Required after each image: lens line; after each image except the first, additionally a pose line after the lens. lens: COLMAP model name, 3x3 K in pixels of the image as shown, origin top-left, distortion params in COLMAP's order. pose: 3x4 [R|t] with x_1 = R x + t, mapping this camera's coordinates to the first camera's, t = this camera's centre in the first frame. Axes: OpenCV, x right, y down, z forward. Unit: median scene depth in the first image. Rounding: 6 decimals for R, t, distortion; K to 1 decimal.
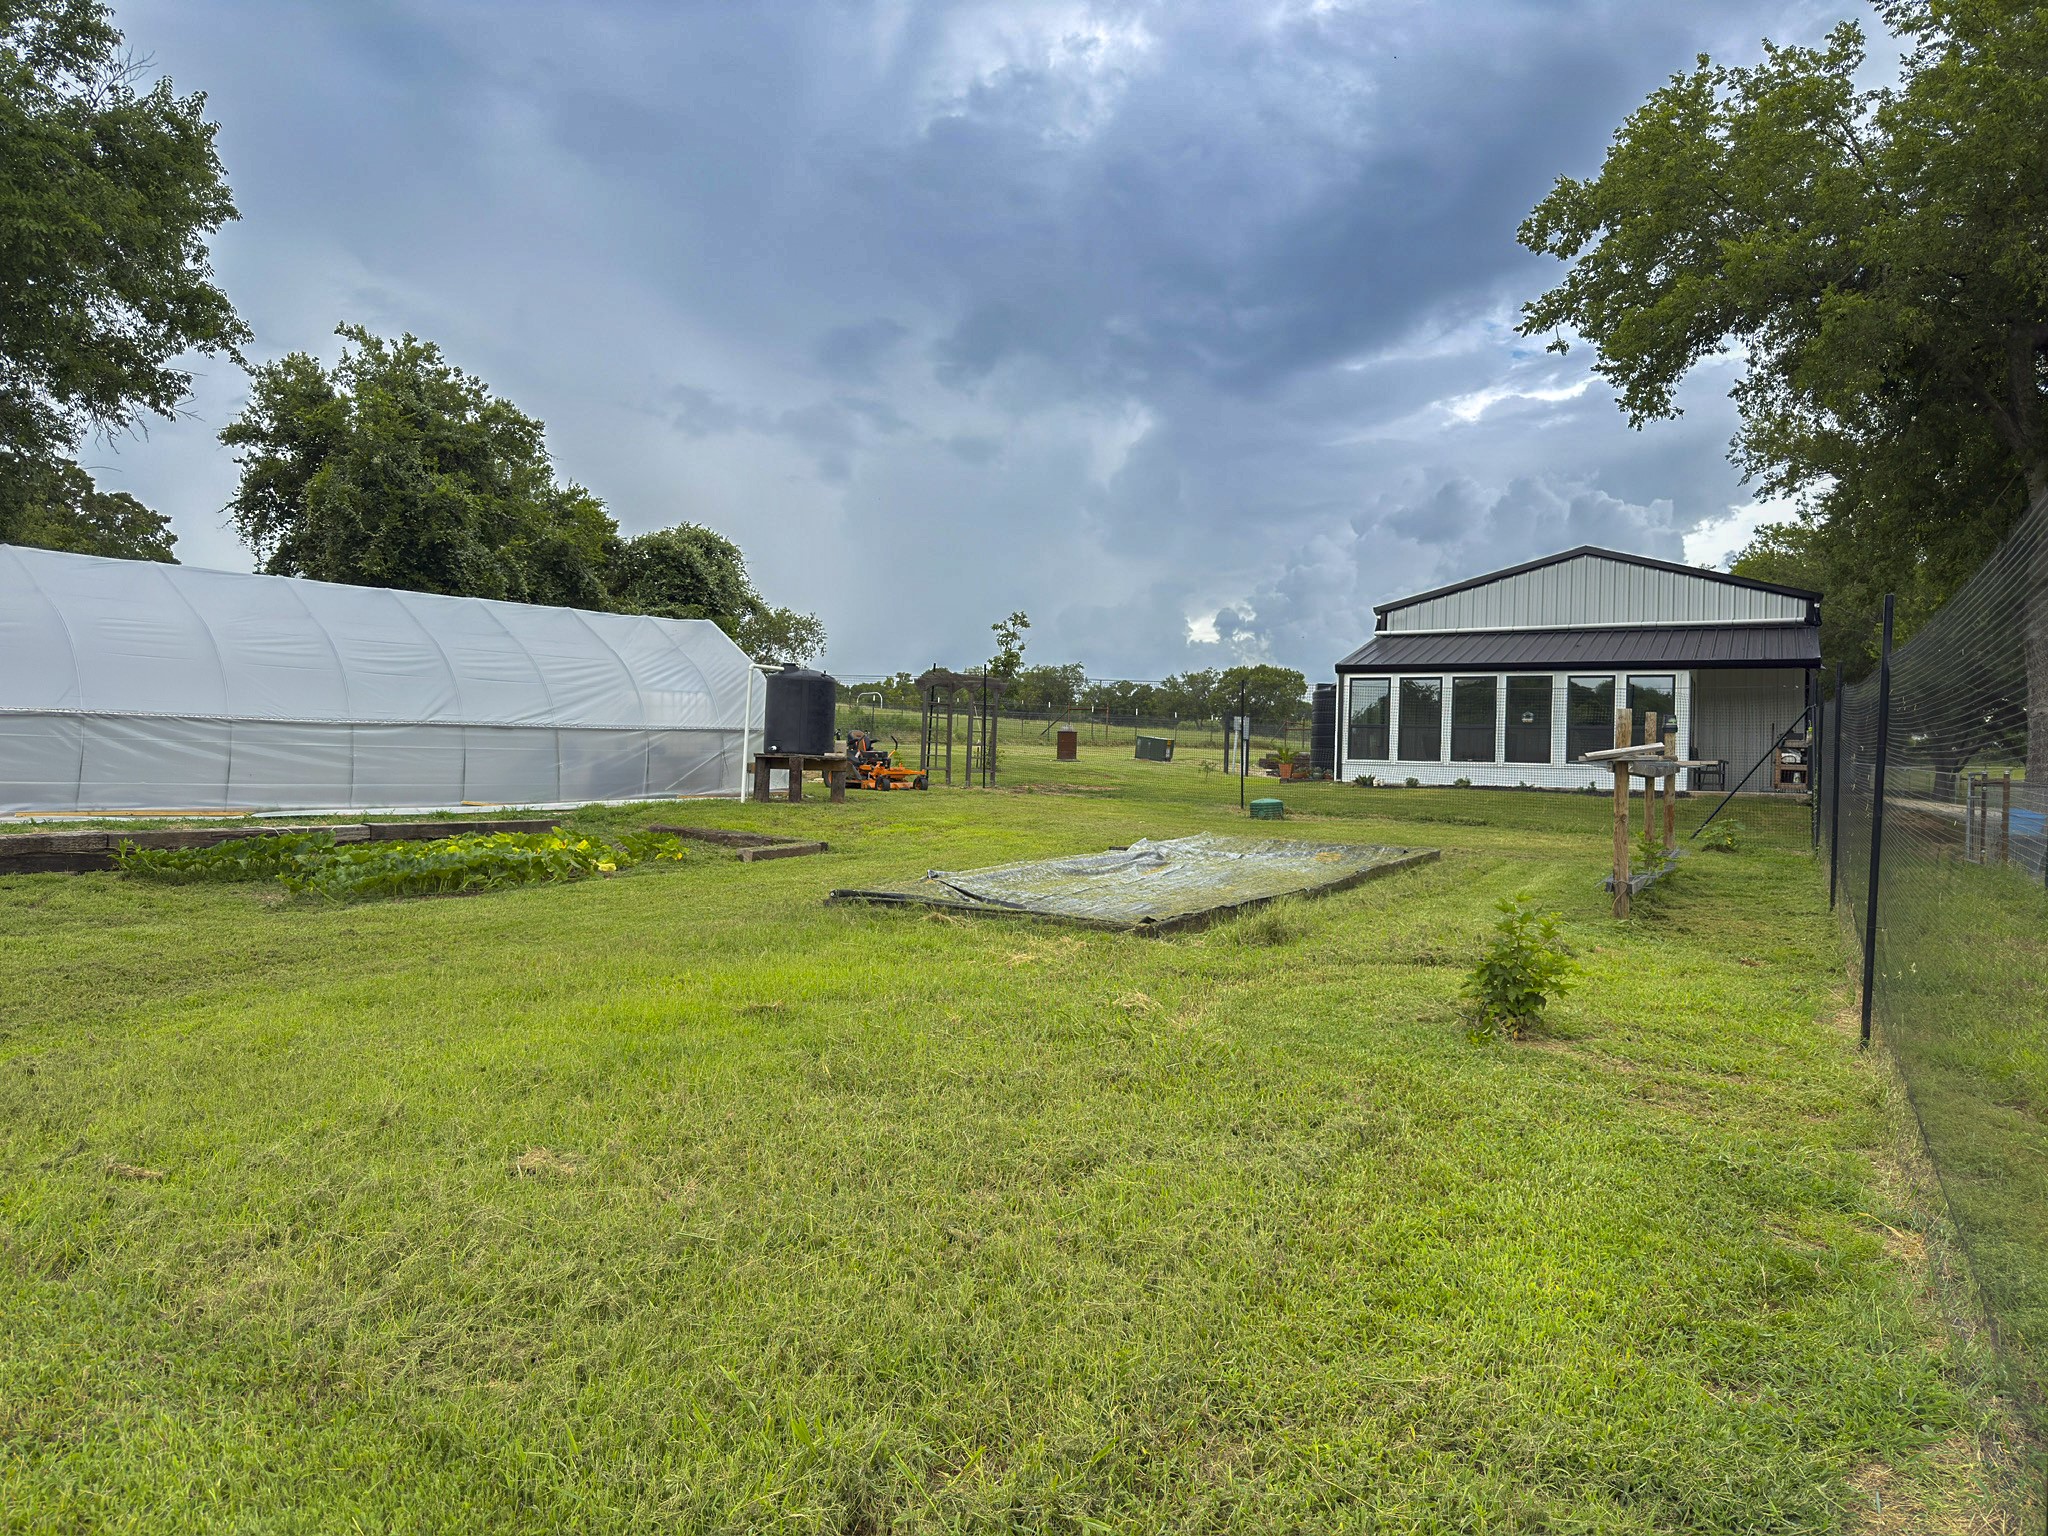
lens RADIAL K [[1420.3, 0, 1014.1], [0, 1420.3, 764.7], [0, 0, 1]] dist [0.059027, -0.073233]
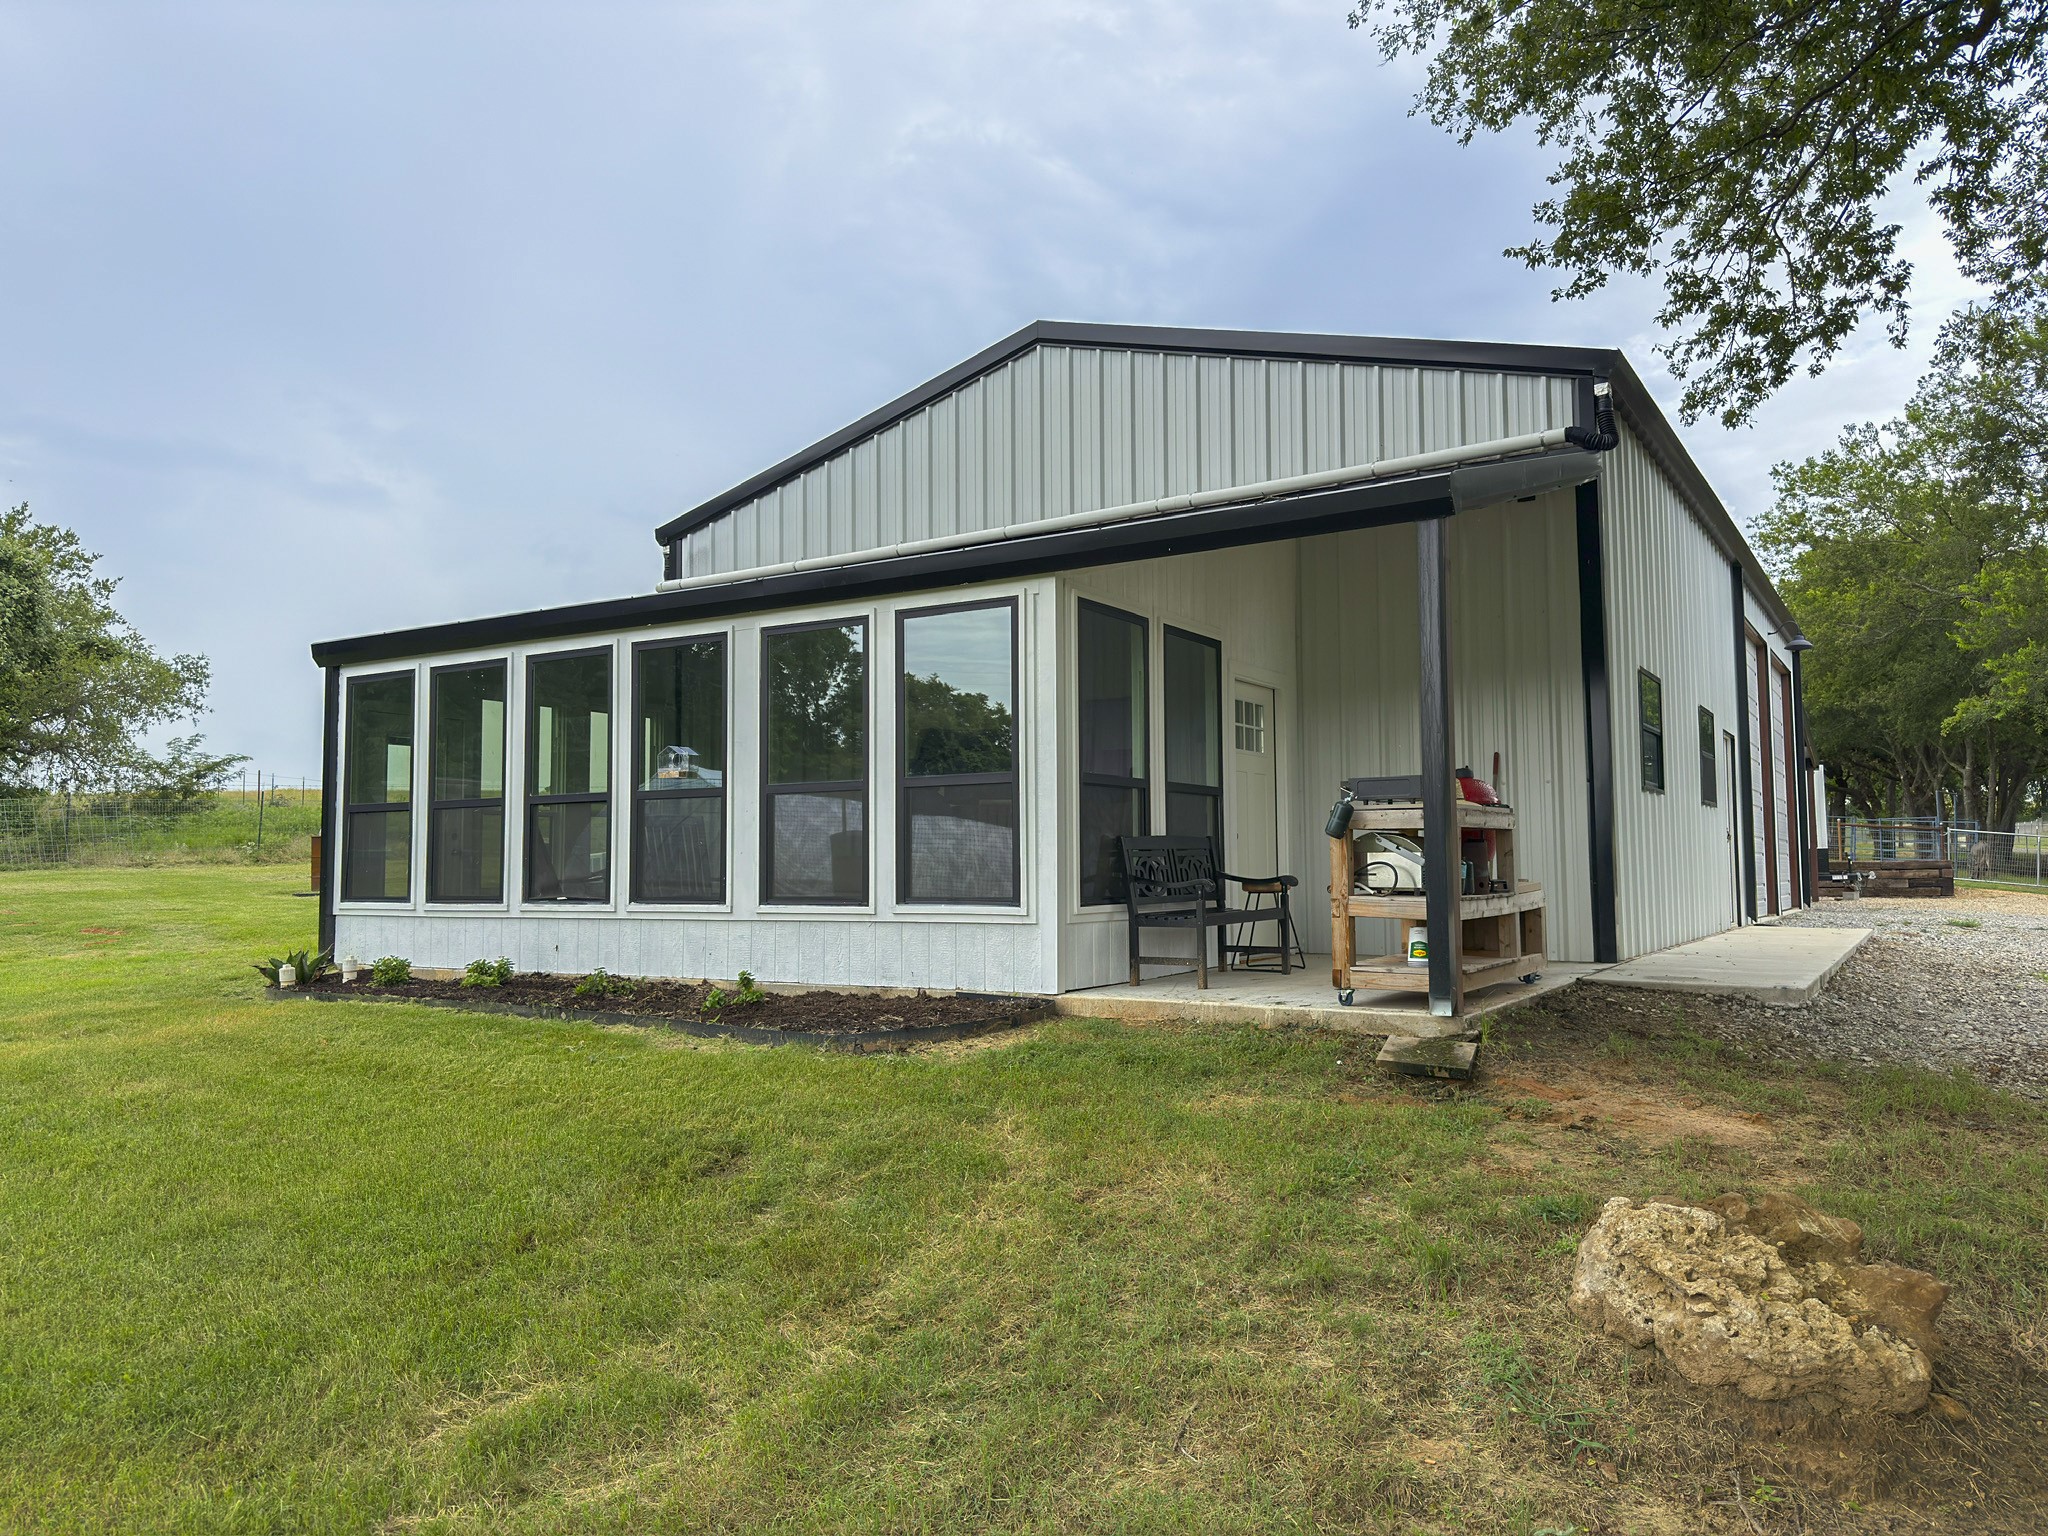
lens RADIAL K [[1420.3, 0, 1014.1], [0, 1420.3, 764.7], [0, 0, 1]] dist [0.059027, -0.073233]
pose [[0.995551, -0.041840, -0.084427, 0.394562], [0.036798, 0.997494, -0.060427, -0.009009], [0.086744, 0.057051, 0.994596, 0.585717]]
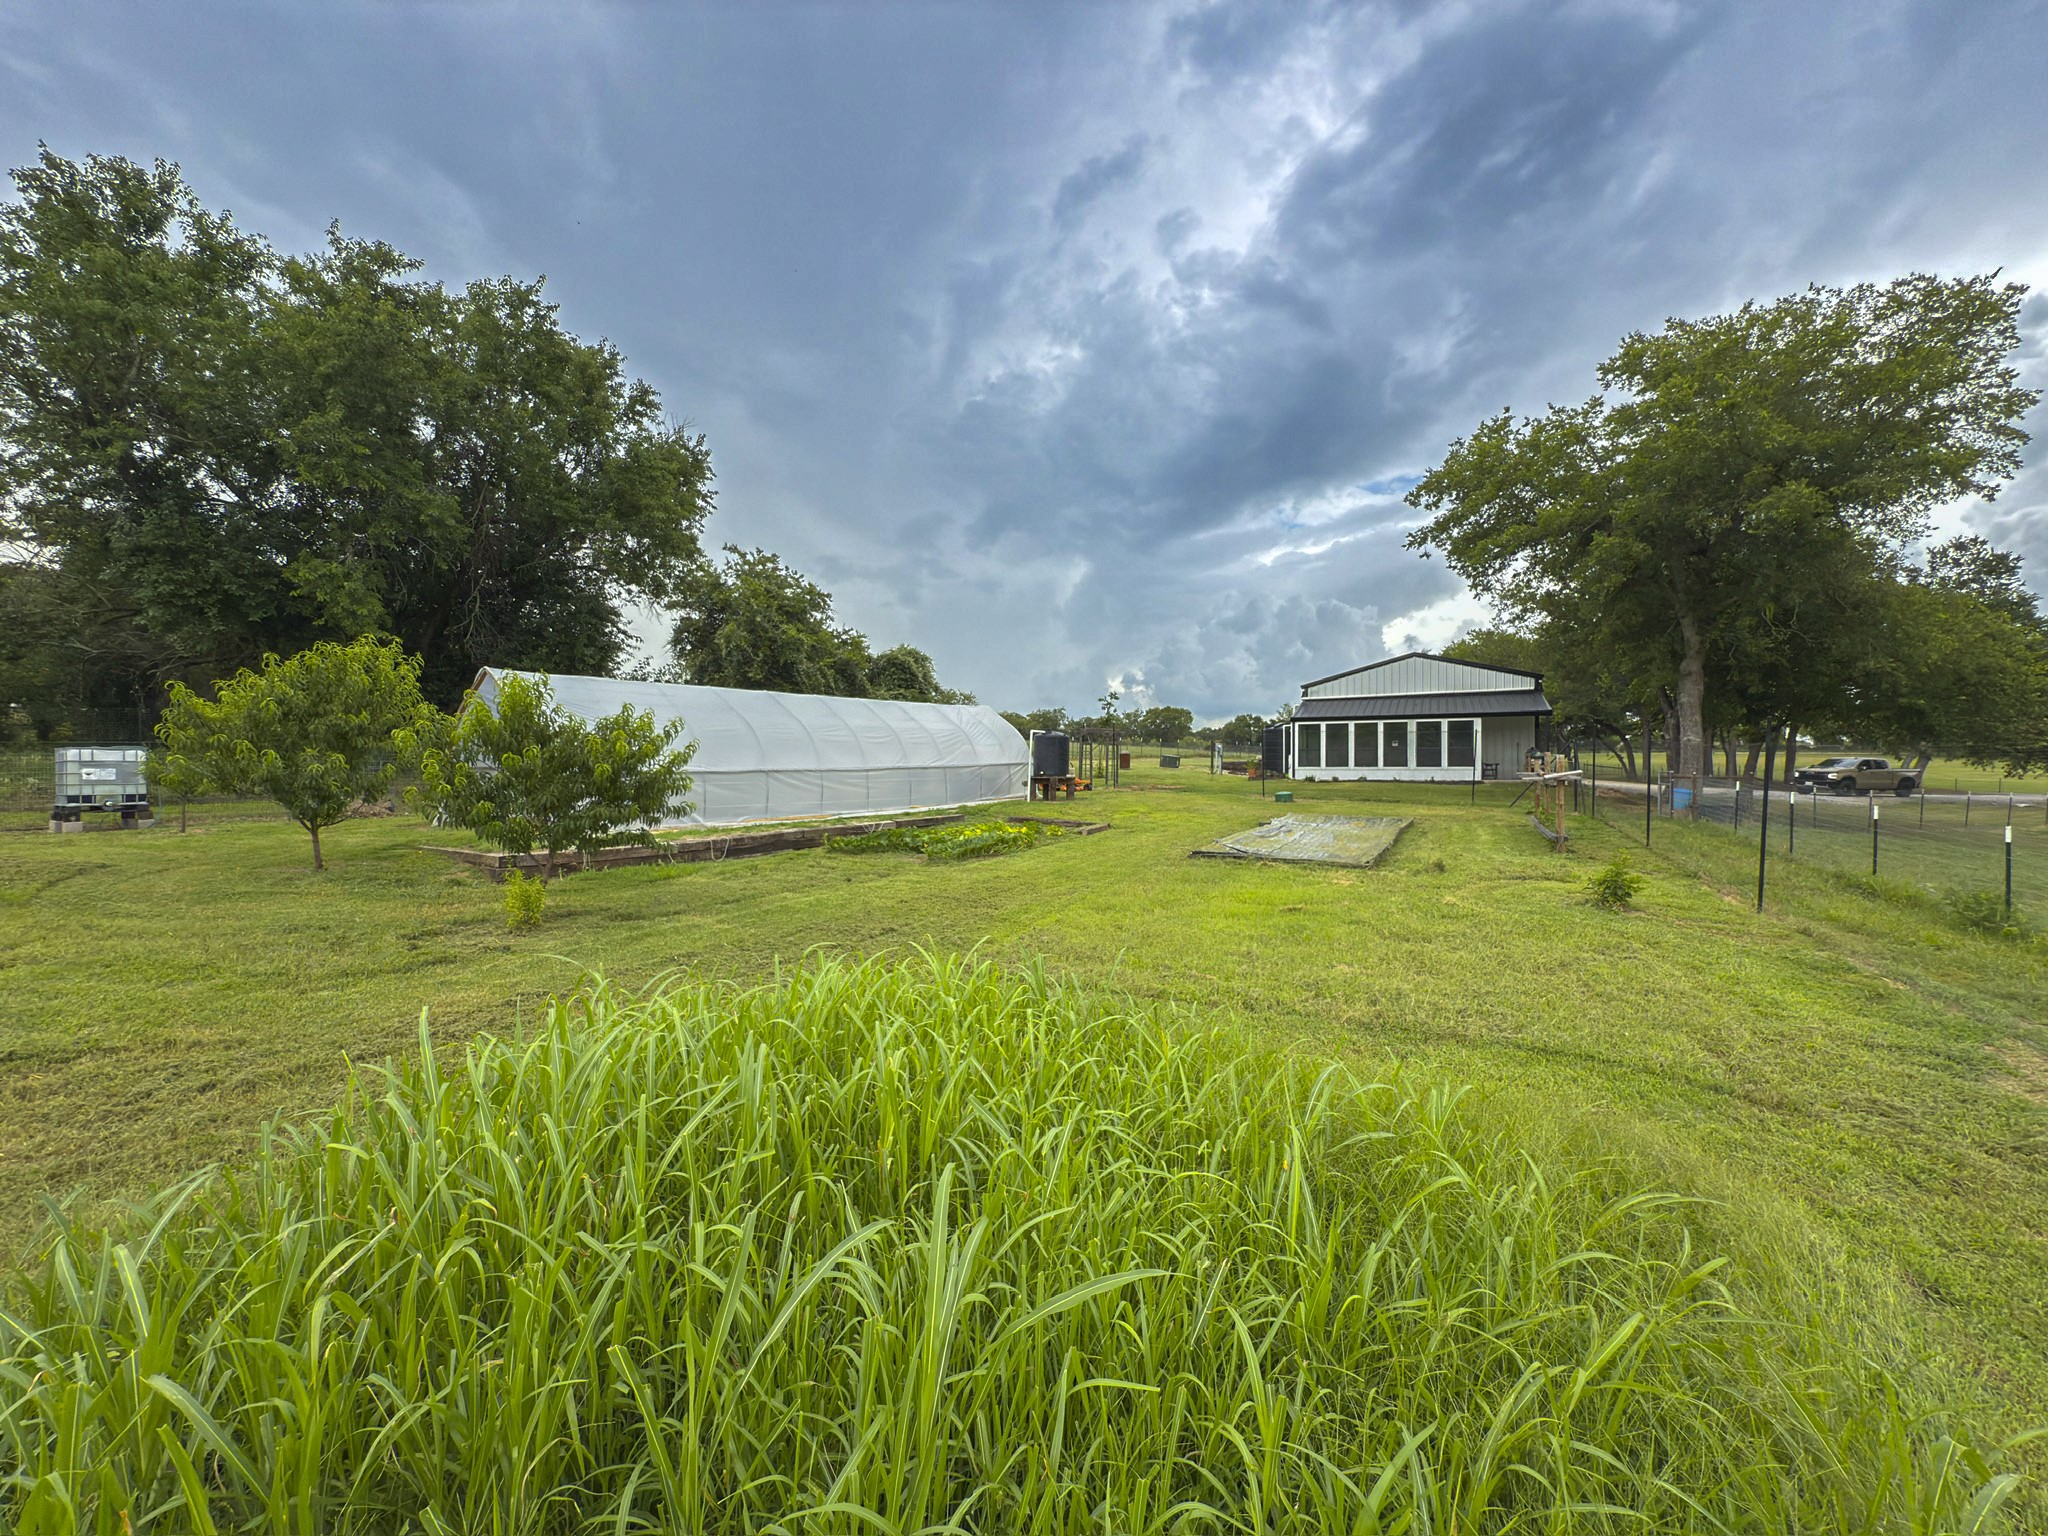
lens RADIAL K [[806.1, 0, 1023.4], [0, 806.1, 776.2], [0, 0, 1]] dist [0.001959, -0.003075]
pose [[0.999599, -0.026337, 0.010358, -0.127923], [0.026184, 0.999551, 0.014585, -0.015313], [-0.010737, -0.014308, 0.999840, -0.061859]]
